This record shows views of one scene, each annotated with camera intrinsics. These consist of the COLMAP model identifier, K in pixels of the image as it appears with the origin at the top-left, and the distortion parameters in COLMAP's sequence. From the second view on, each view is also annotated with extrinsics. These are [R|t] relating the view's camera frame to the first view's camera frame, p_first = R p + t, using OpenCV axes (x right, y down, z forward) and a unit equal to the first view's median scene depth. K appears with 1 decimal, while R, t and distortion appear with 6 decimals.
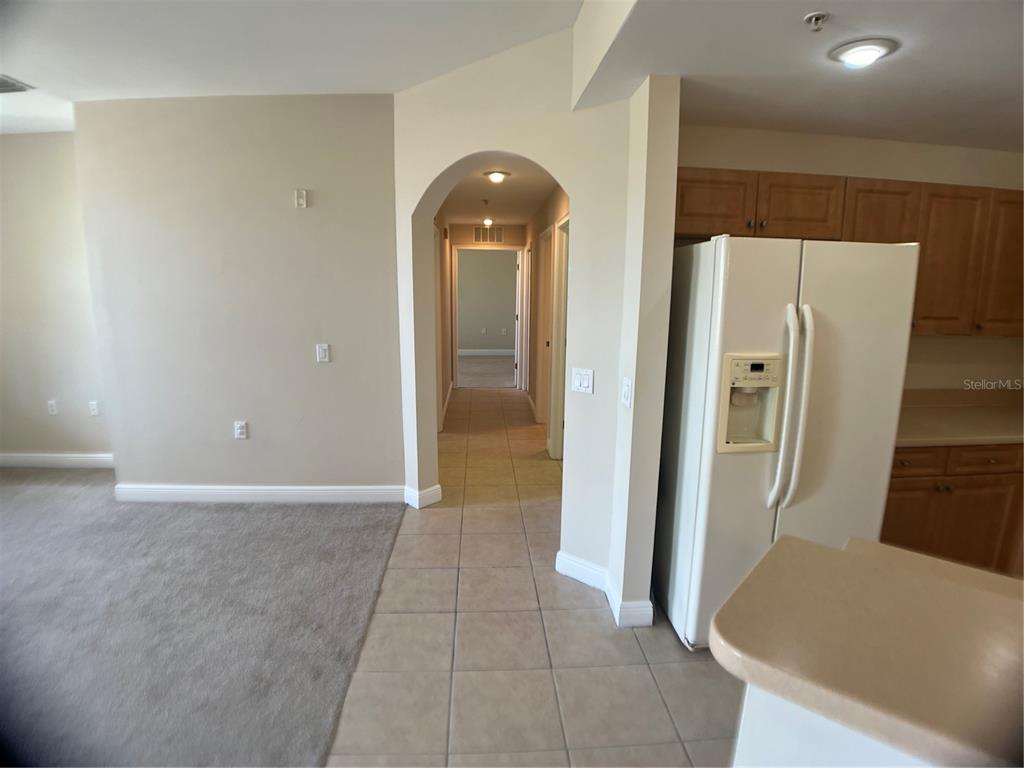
lens RADIAL K [[518.0, 0, 506.9], [0, 518.0, 384.9], [0, 0, 1]] dist [-0.106024, 0.023737]
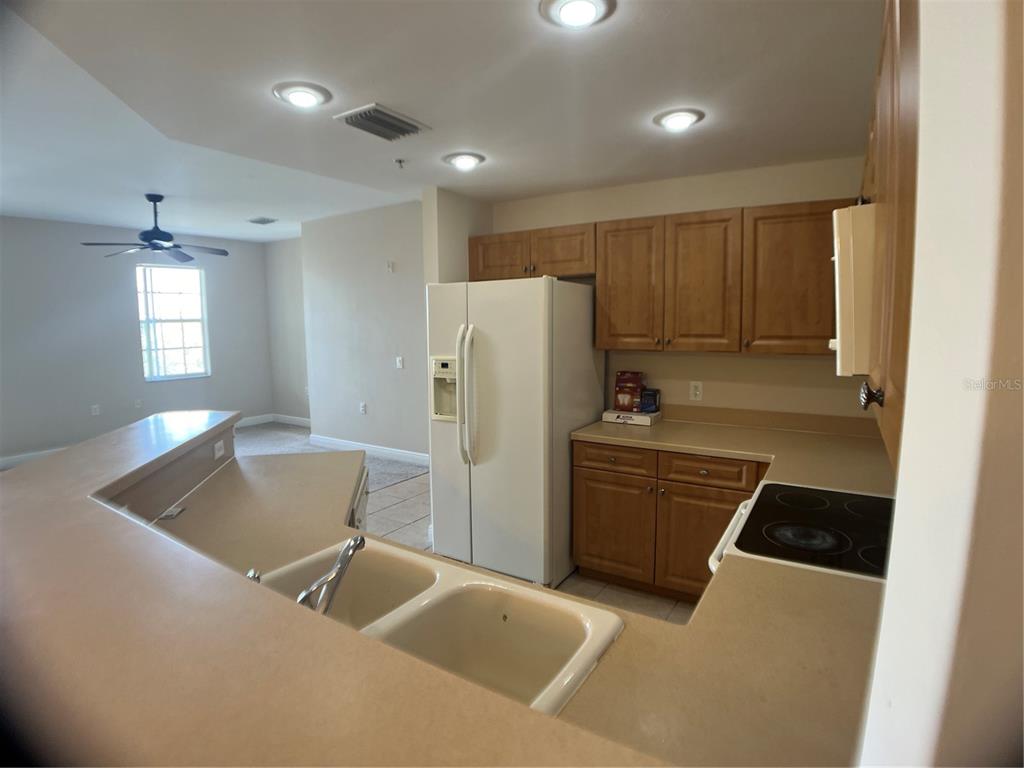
lens RADIAL K [[514.7, 0, 512.0], [0, 514.7, 384.0], [0, 0, 1]] dist [-0.069208, -0.000678]
pose [[0.818089, 0.054814, -0.572473, 1.327792], [-0.097322, 0.994285, -0.043876, 0.060552], [0.566797, 0.091609, 0.818749, -0.151084]]
